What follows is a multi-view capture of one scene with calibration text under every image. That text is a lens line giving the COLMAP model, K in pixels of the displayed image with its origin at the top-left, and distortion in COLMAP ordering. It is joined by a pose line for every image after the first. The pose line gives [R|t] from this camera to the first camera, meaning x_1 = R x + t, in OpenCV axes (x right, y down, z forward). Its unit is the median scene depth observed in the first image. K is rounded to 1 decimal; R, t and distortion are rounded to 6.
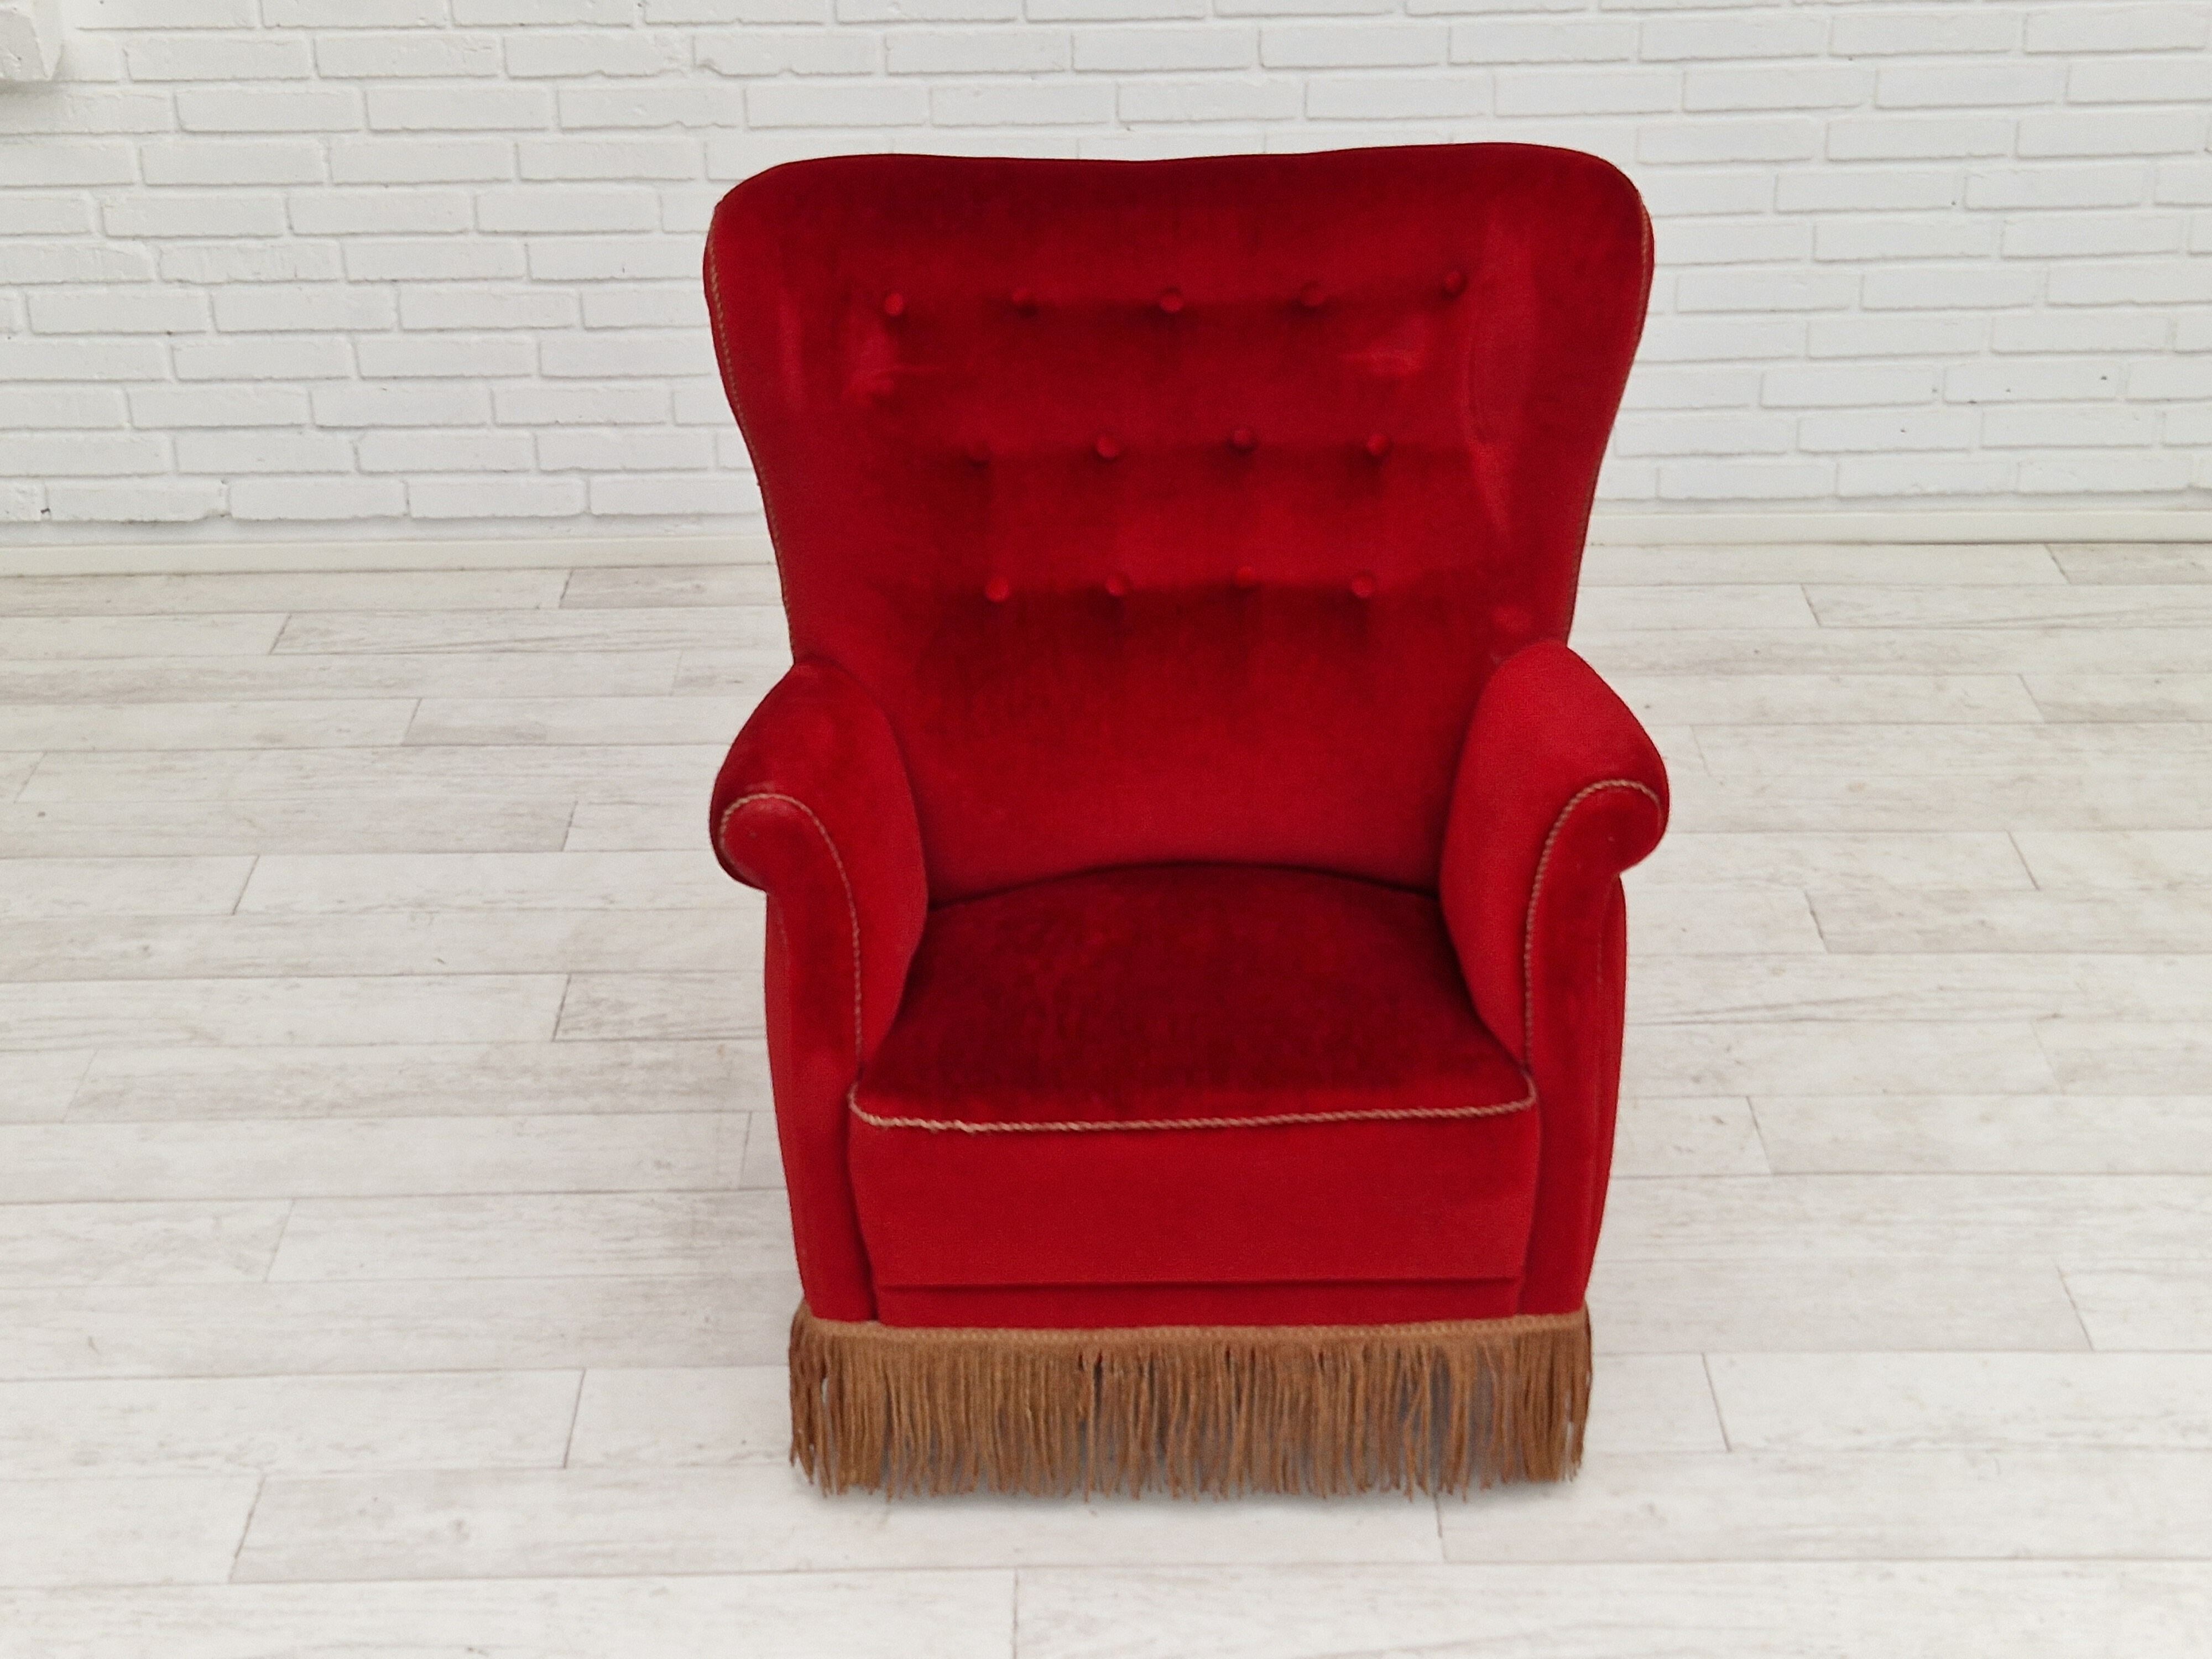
lens RADIAL K [[3543.7, 0, 1094.8], [0, 3543.7, 860.3], [0, 0, 1]] dist [0.075163, 0.000000]
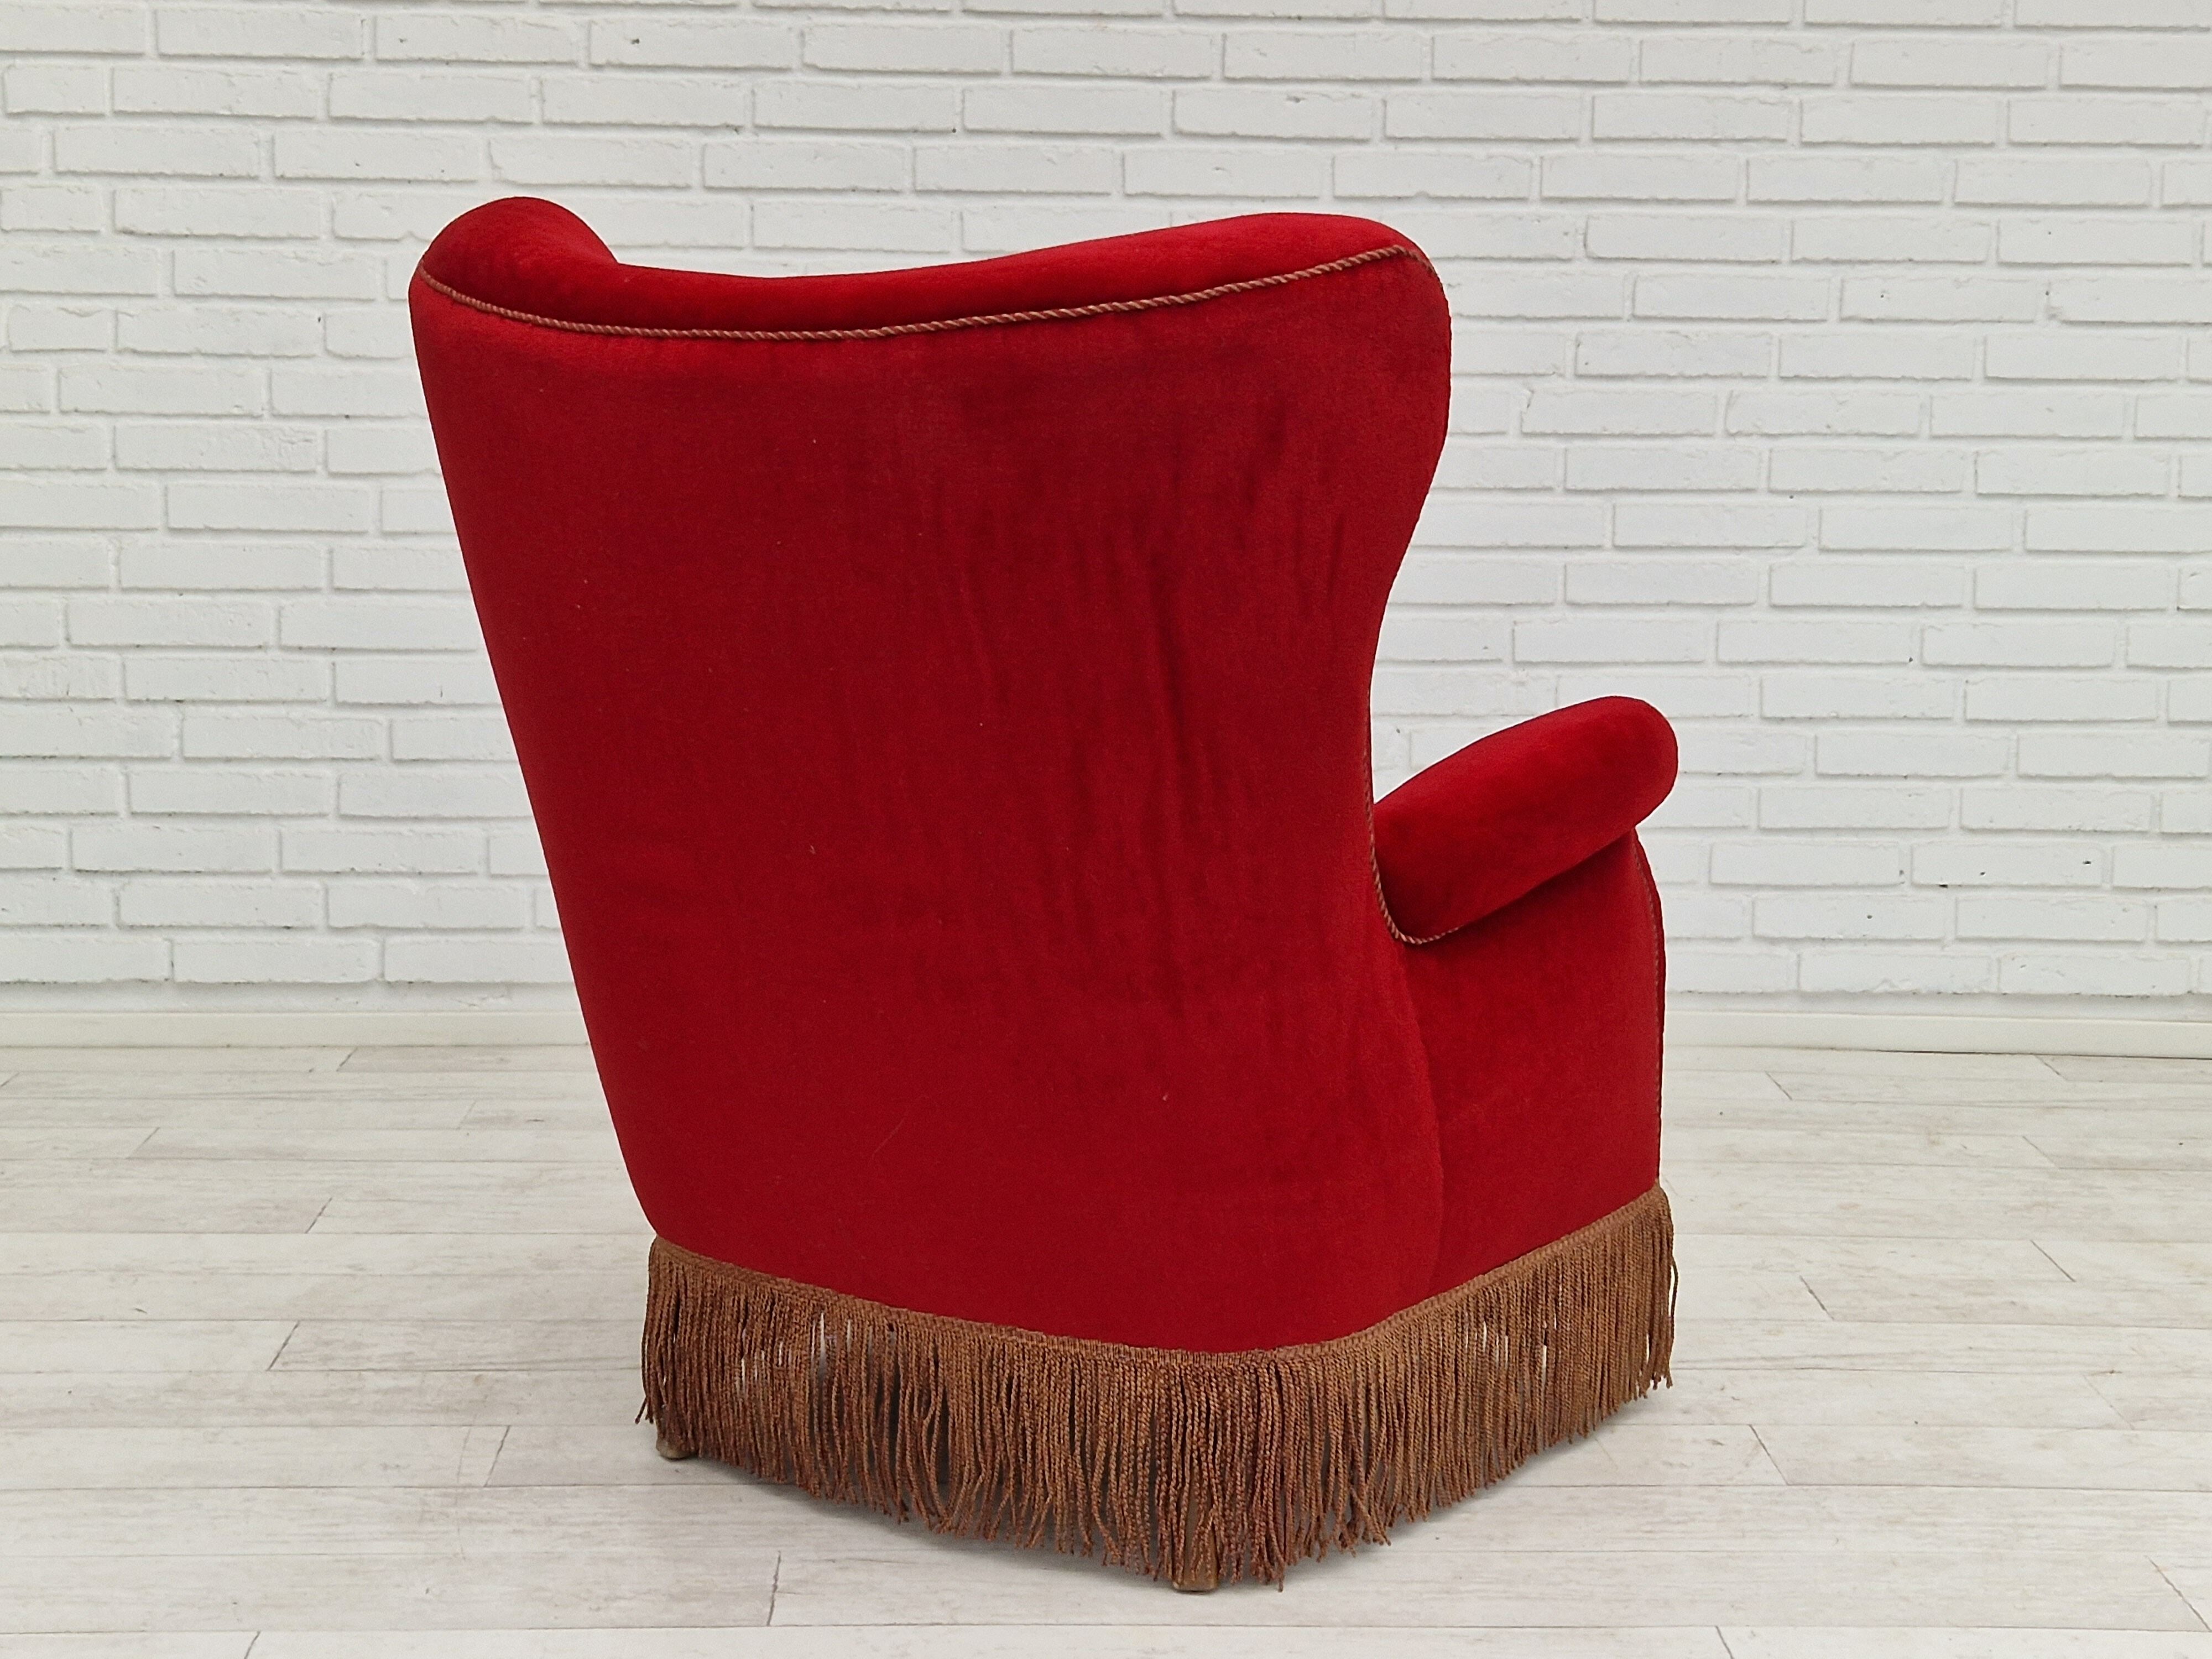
lens RADIAL K [[3683.2, 0, 1144.9], [0, 3683.2, 785.1], [0, 0, 1]] dist [0.070236, 0.000000]
pose [[0.998832, 0.024245, 0.041789, 0.005782], [-0.009073, 0.943708, -0.330654, 0.164247], [-0.047453, 0.329889, 0.942826, 0.128571]]
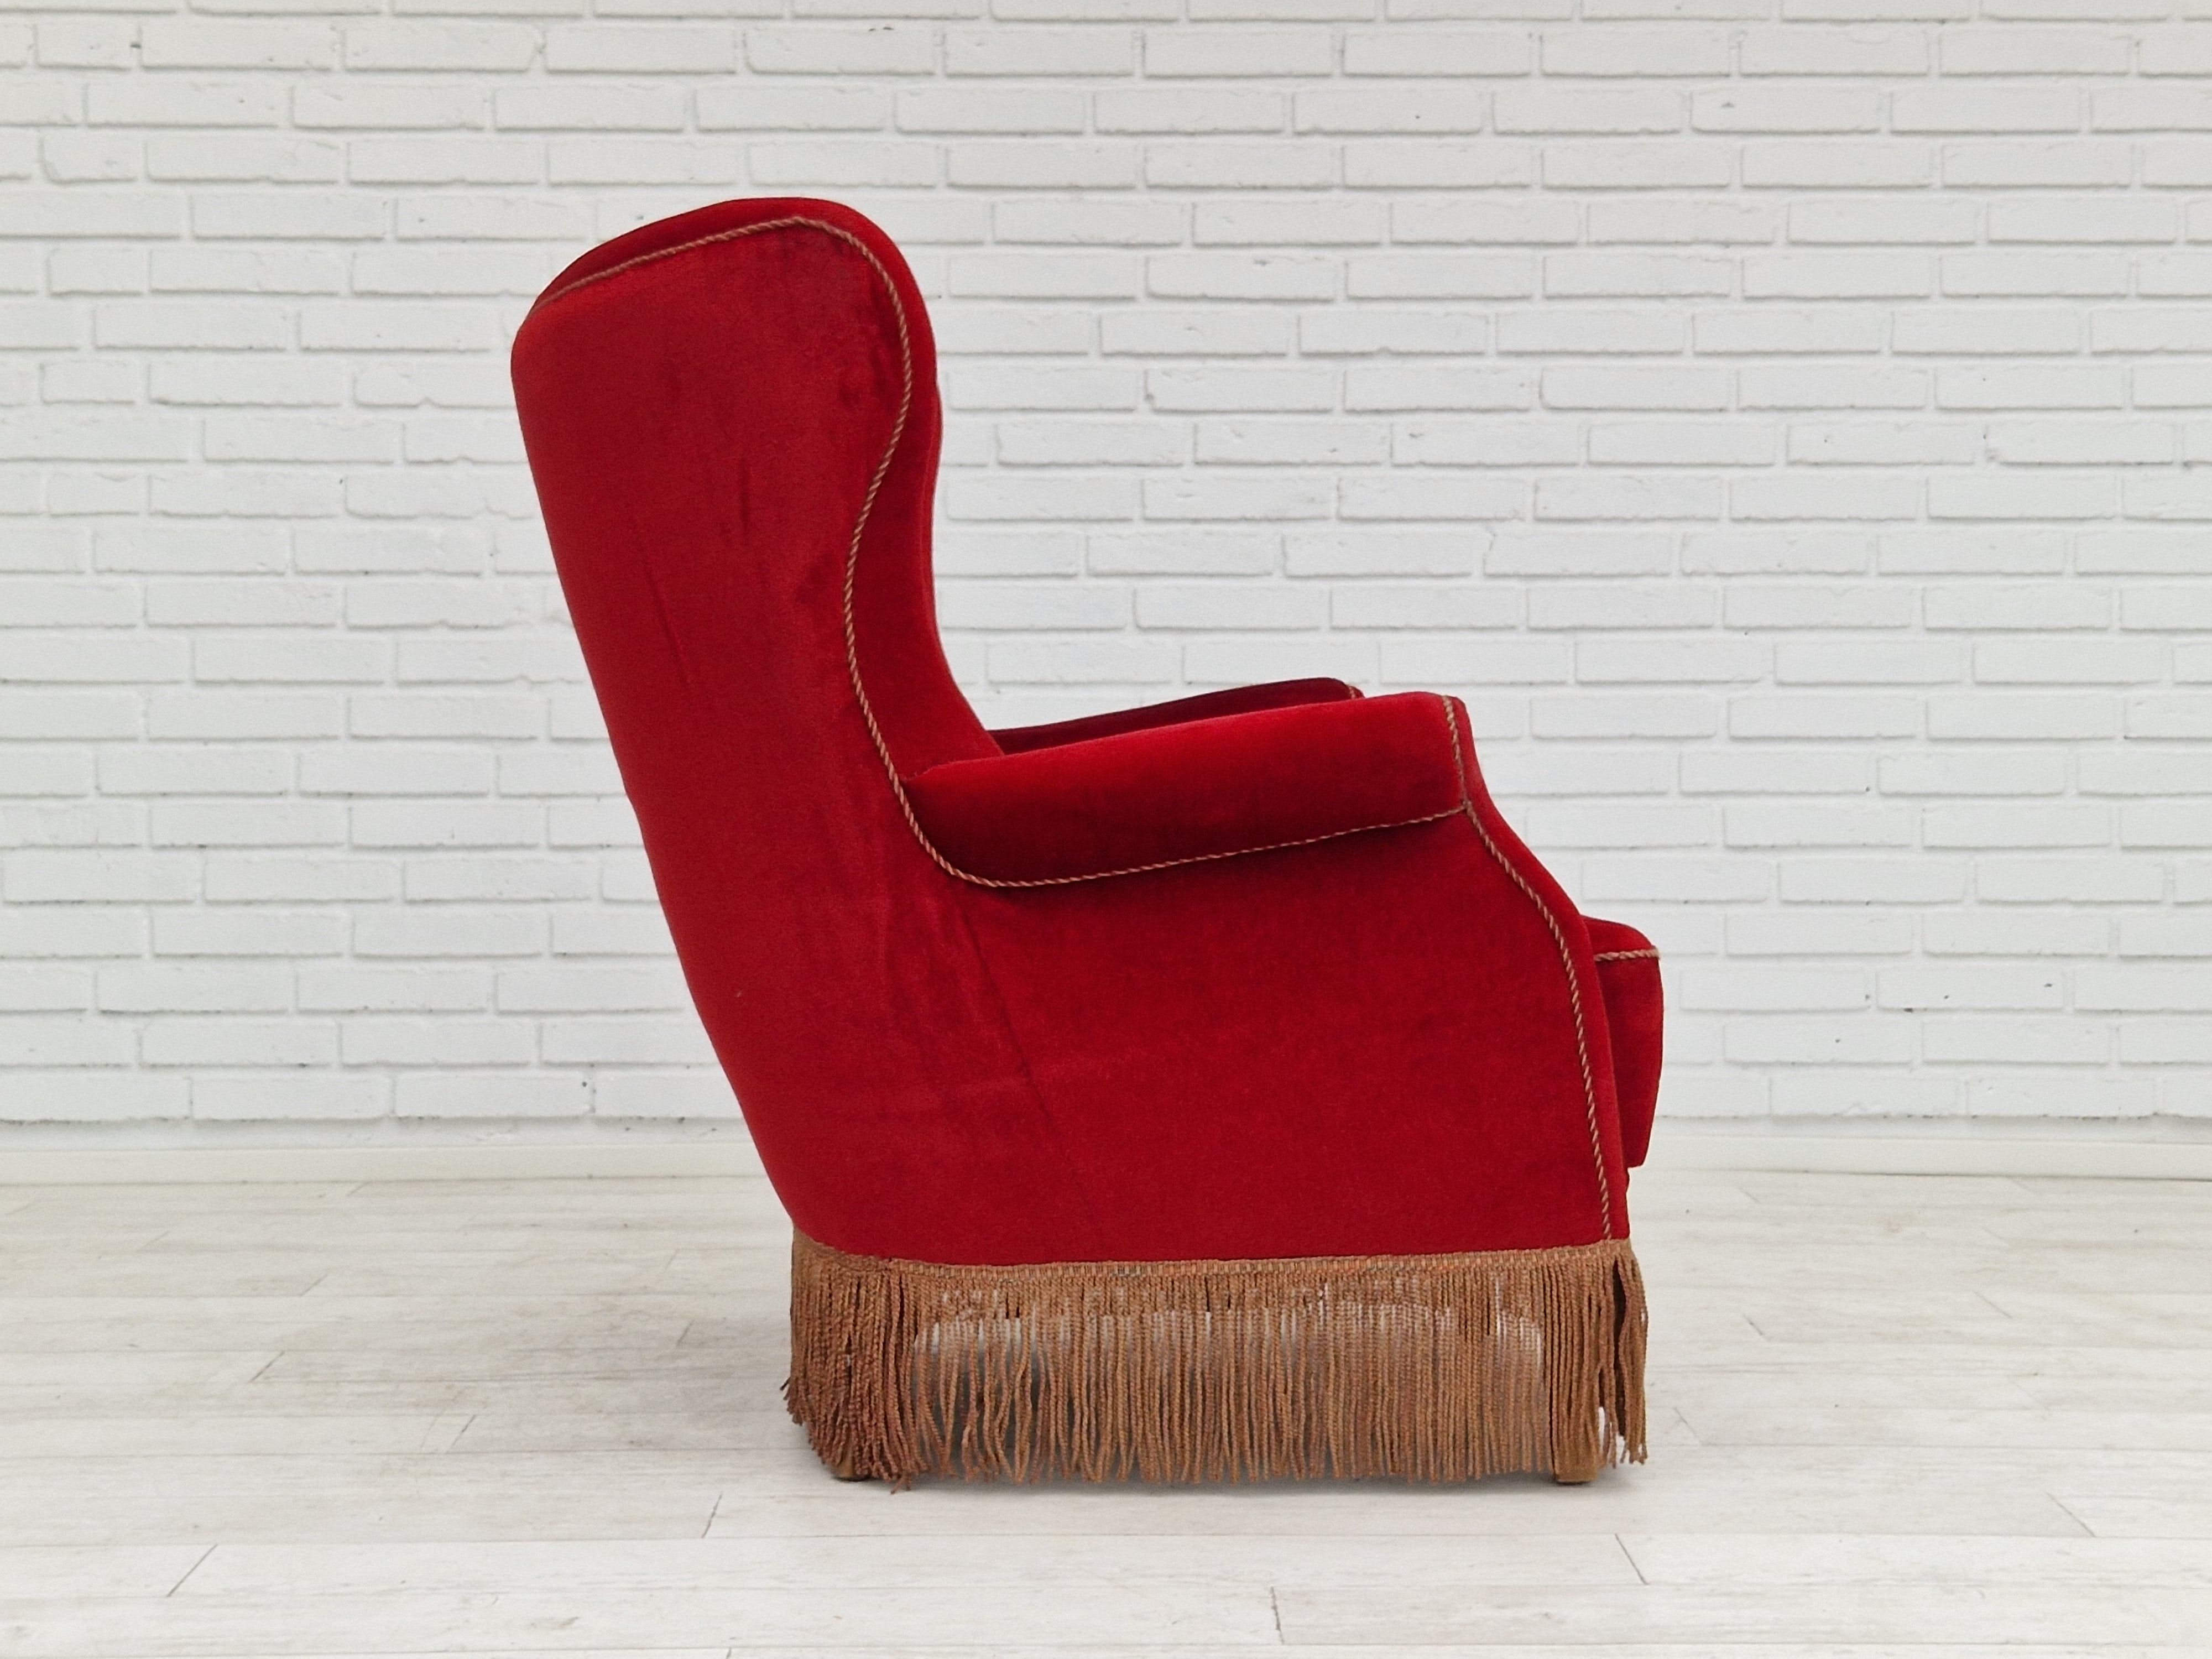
lens RADIAL K [[3683.2, 0, 1150.4], [0, 3683.2, 780.0], [0, 0, 1]] dist [0.070236, 0.000000]
pose [[0.999742, 0.015385, 0.016720, 0.034471], [-0.006578, 0.900349, -0.435119, 0.245785], [-0.021748, 0.434897, 0.900218, 0.122853]]
